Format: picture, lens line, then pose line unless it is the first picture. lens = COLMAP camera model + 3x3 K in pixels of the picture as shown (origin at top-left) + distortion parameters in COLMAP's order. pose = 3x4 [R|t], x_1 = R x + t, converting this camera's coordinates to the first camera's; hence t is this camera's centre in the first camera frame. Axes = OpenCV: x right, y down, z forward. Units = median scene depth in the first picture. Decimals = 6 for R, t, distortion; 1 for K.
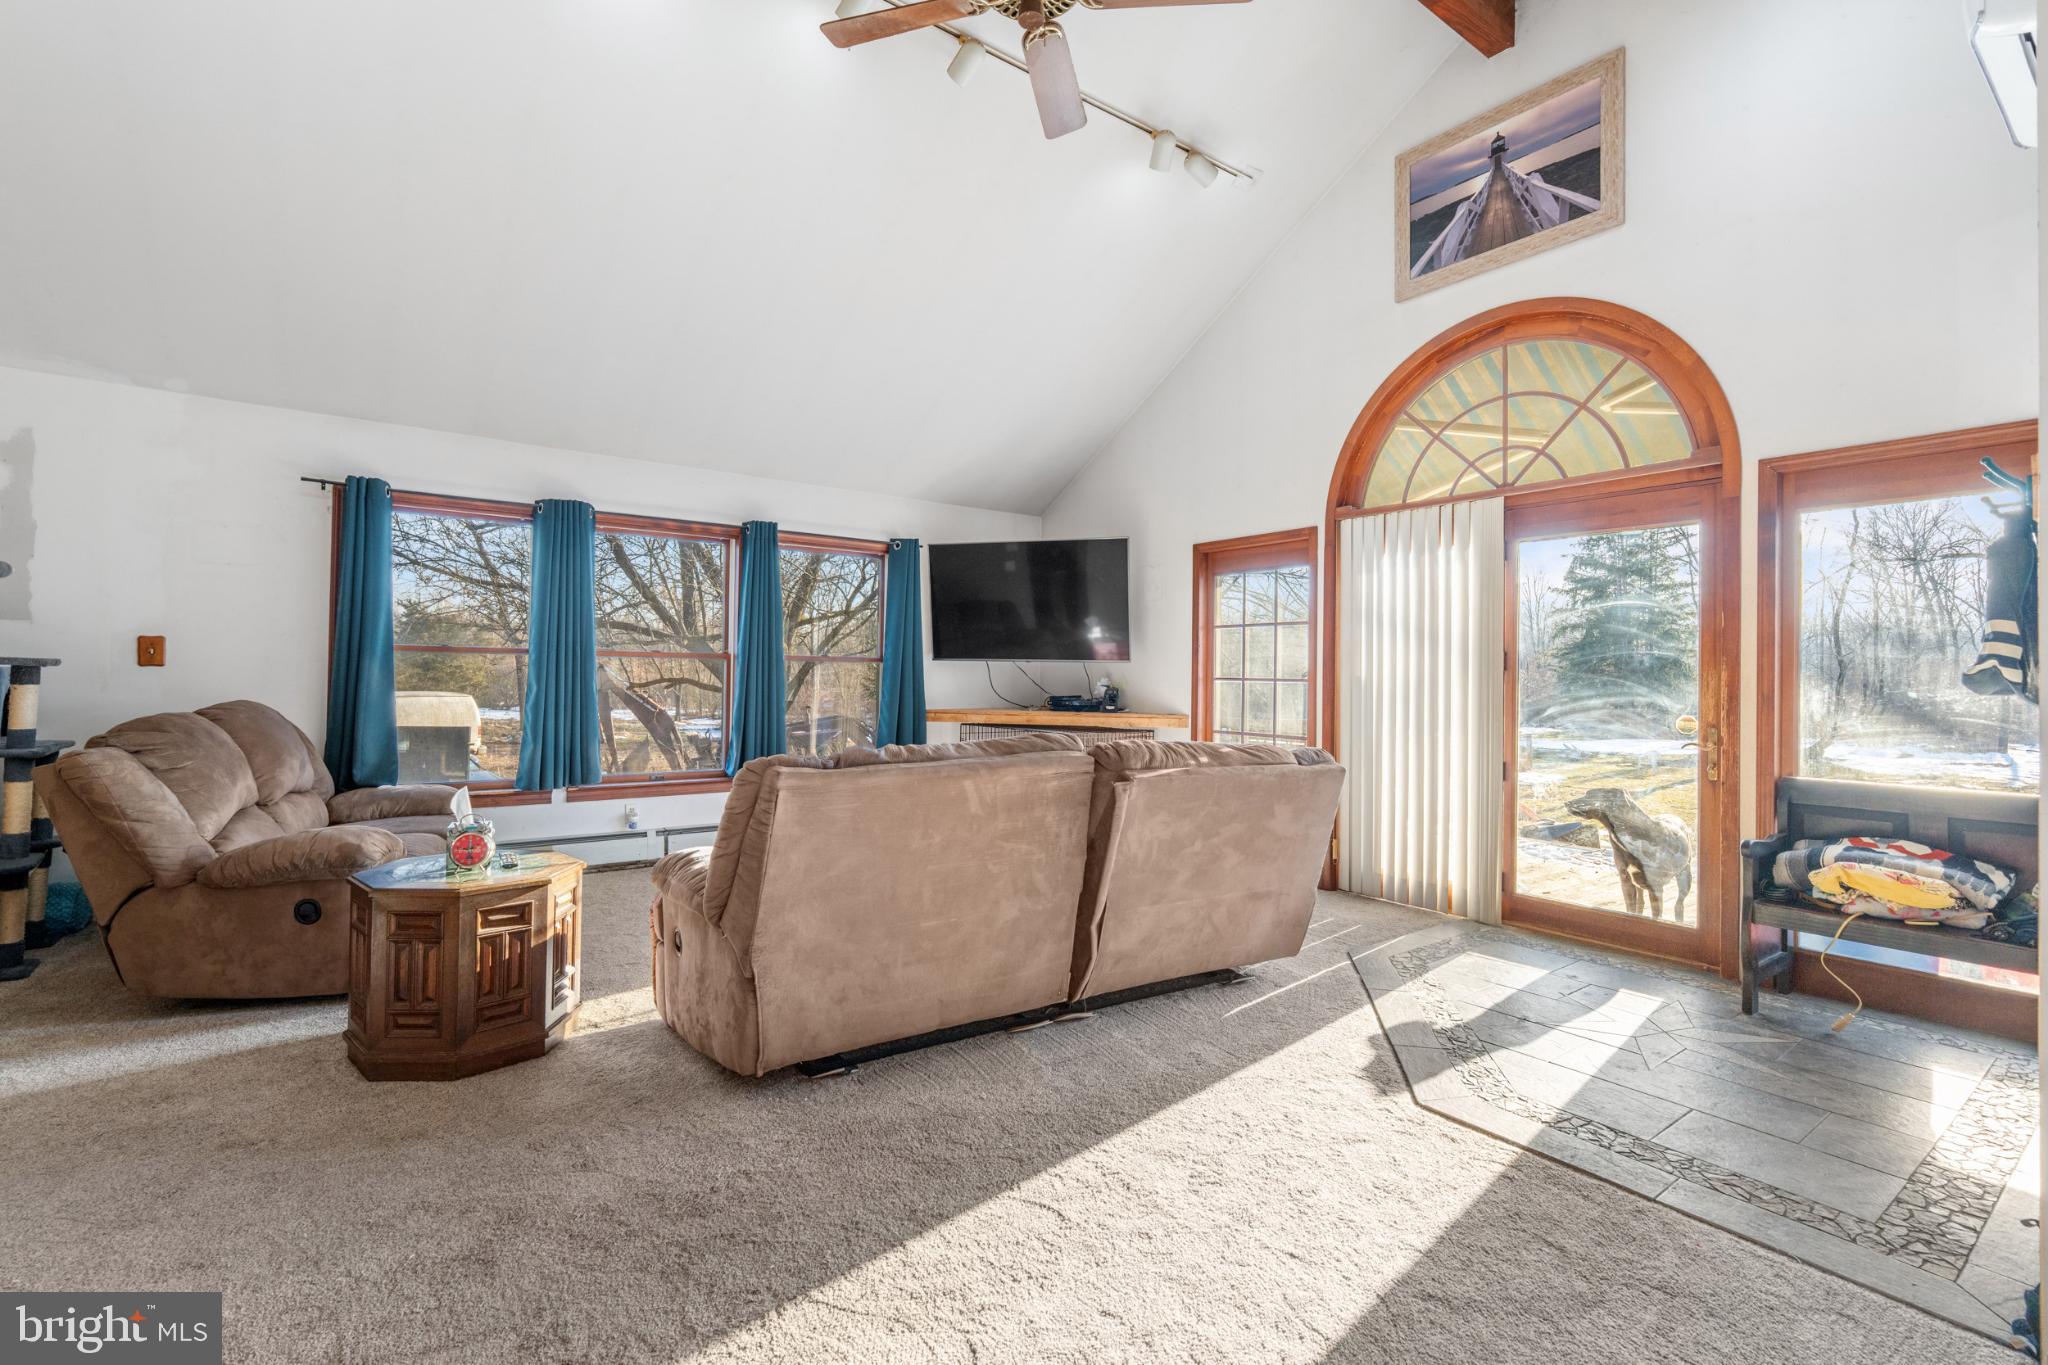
lens RADIAL K [[915.6, 0, 1021.0], [0, 915.6, 661.9], [0, 0, 1]] dist [0.000718, 0.000246]
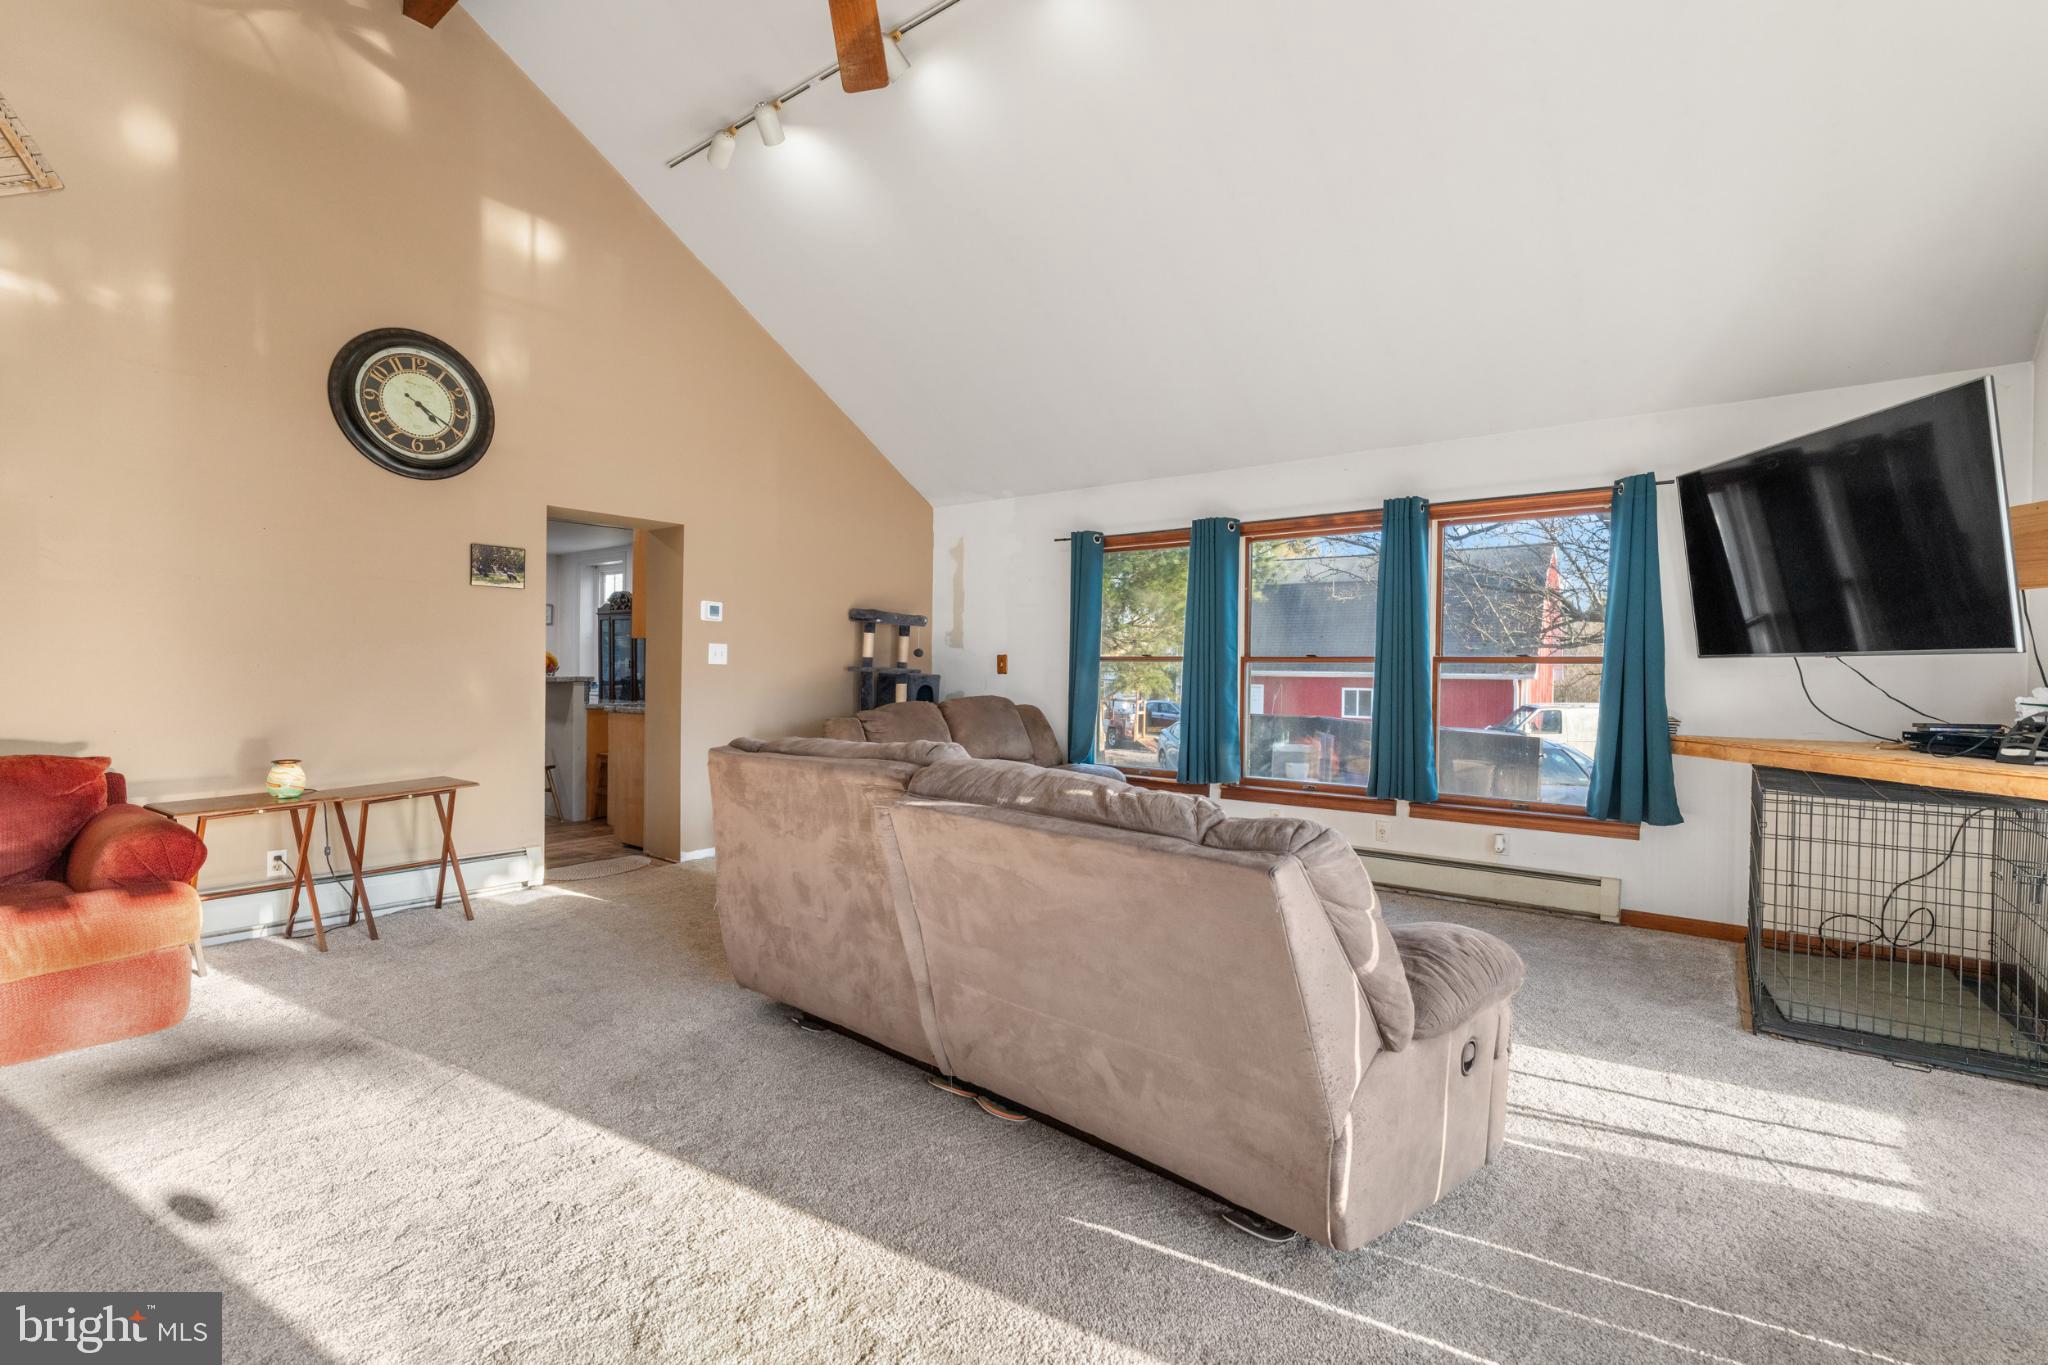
lens RADIAL K [[925.5, 0, 1007.3], [0, 925.5, 676.3], [0, 0, 1]] dist [-0.000221, -0.000035]
pose [[0.264559, -0.010039, -0.964317, 0.509234], [0.003850, 0.999949, -0.009354, 0.019124], [0.964362, -0.001238, 0.264584, 0.500844]]
